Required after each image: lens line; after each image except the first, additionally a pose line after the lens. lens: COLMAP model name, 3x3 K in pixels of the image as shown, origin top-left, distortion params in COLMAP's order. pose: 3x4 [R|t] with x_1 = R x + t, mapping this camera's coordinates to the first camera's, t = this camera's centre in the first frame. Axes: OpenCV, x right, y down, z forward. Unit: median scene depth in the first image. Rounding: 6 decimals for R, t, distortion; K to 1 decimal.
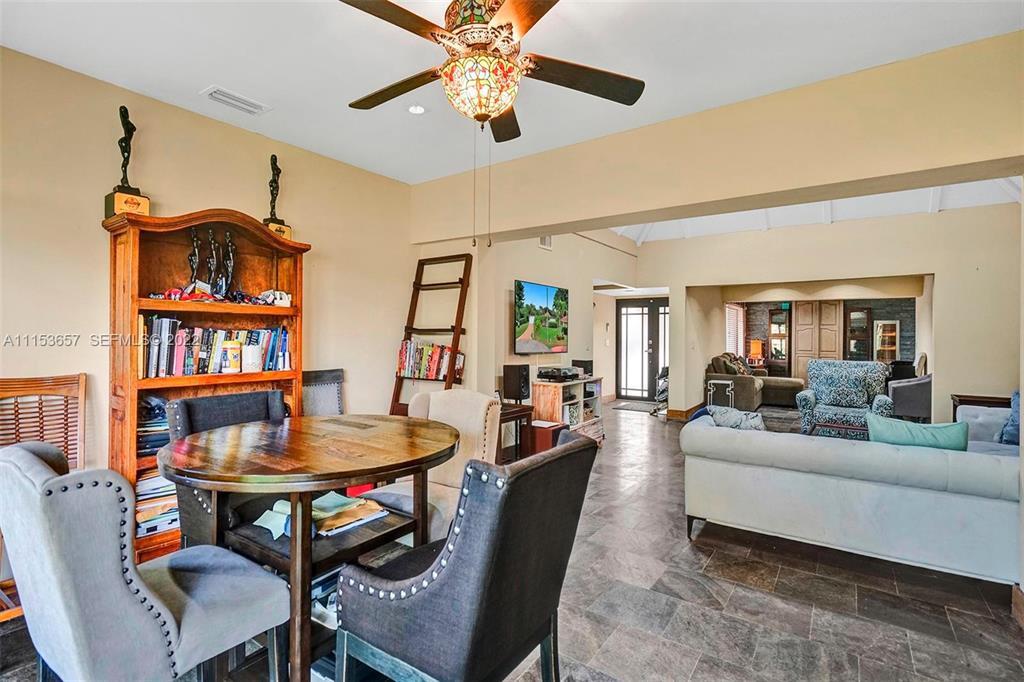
lens RADIAL K [[483.3, 0, 528.0], [0, 483.3, 340.5], [0, 0, 1]] dist [0.000419, 0.013638]
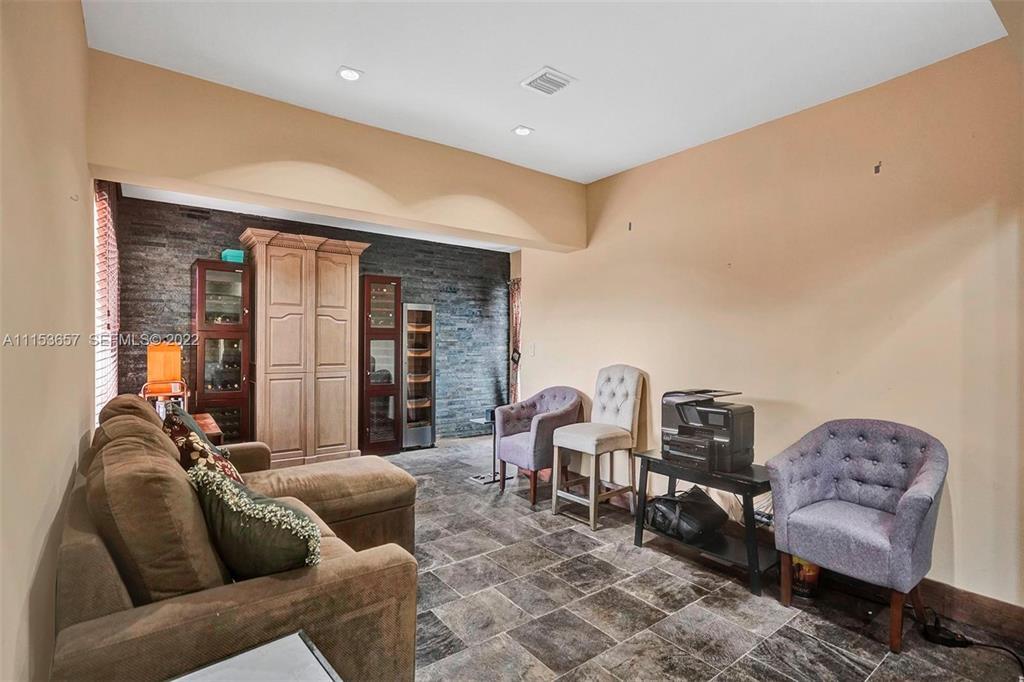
lens RADIAL K [[476.7, 0, 512.4], [0, 476.7, 338.0], [0, 0, 1]] dist [0.002068, 0.001414]
pose [[0.309624, 0.002540, 0.950856, 0.282612], [0.006151, 0.999970, -0.004674, 0.000500], [-0.950839, 0.007296, 0.309599, 0.813375]]
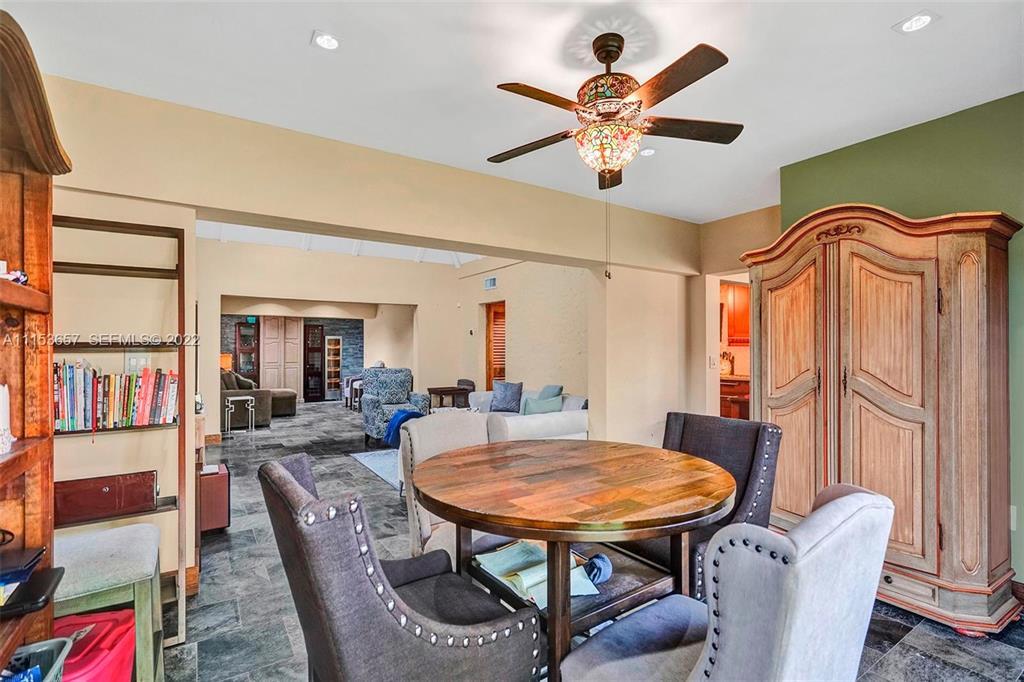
lens RADIAL K [[476.7, 0, 512.4], [0, 476.7, 338.0], [0, 0, 1]] dist [0.002068, 0.001414]
pose [[0.372739, 0.015190, 0.927812, -0.240119], [0.013177, 0.999679, -0.021660, -0.004403], [-0.927843, 0.020300, 0.372419, 0.143046]]
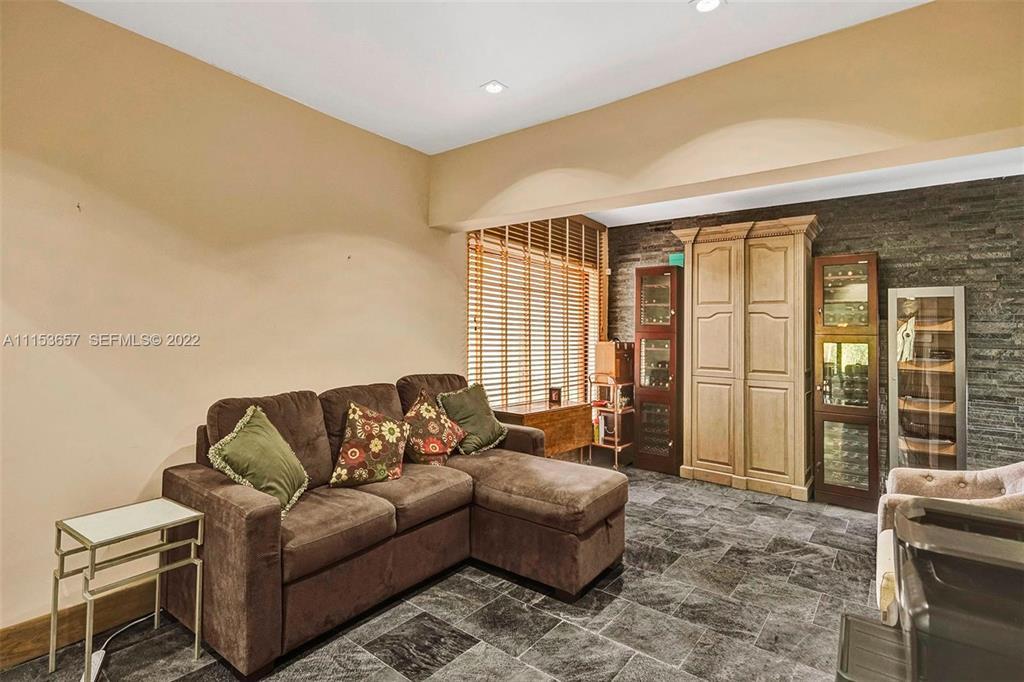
lens RADIAL K [[494.4, 0, 514.2], [0, 494.4, 318.4], [0, 0, 1]] dist [-0.002878, -0.000135]
pose [[0.999039, 0.012096, -0.042121, 0.509929], [-0.014033, 0.998843, -0.046003, 0.001487], [0.041516, 0.046550, 0.998053, 0.706016]]
